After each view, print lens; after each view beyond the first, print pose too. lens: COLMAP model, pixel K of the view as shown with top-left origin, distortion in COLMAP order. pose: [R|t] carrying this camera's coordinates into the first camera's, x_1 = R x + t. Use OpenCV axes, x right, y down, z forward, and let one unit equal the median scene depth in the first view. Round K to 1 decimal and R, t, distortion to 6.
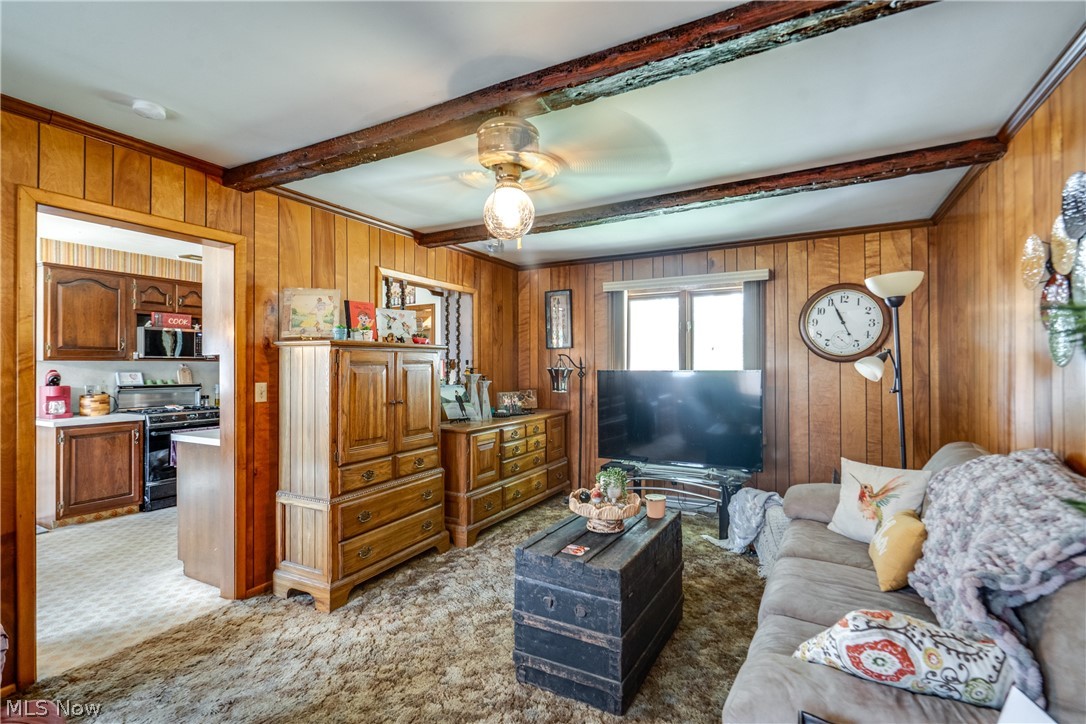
lens RADIAL K [[498.4, 0, 544.0], [0, 498.4, 363.9], [0, 0, 1]] dist [-0.005788, 0.001905]
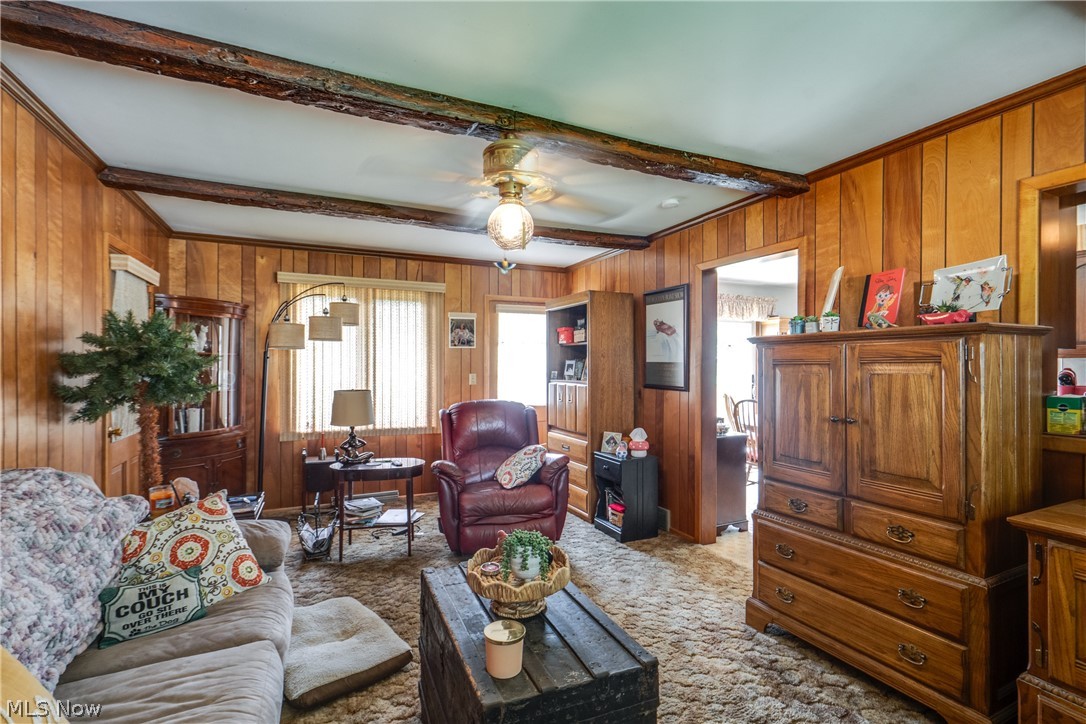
lens RADIAL K [[498.4, 0, 542.0], [0, 498.4, 362.6], [0, 0, 1]] dist [-0.005788, 0.001905]
pose [[-0.599066, 0.004466, -0.800687, 0.487099], [0.008818, 0.999961, -0.001020, -0.003543], [0.800651, -0.007672, -0.599081, 1.085036]]
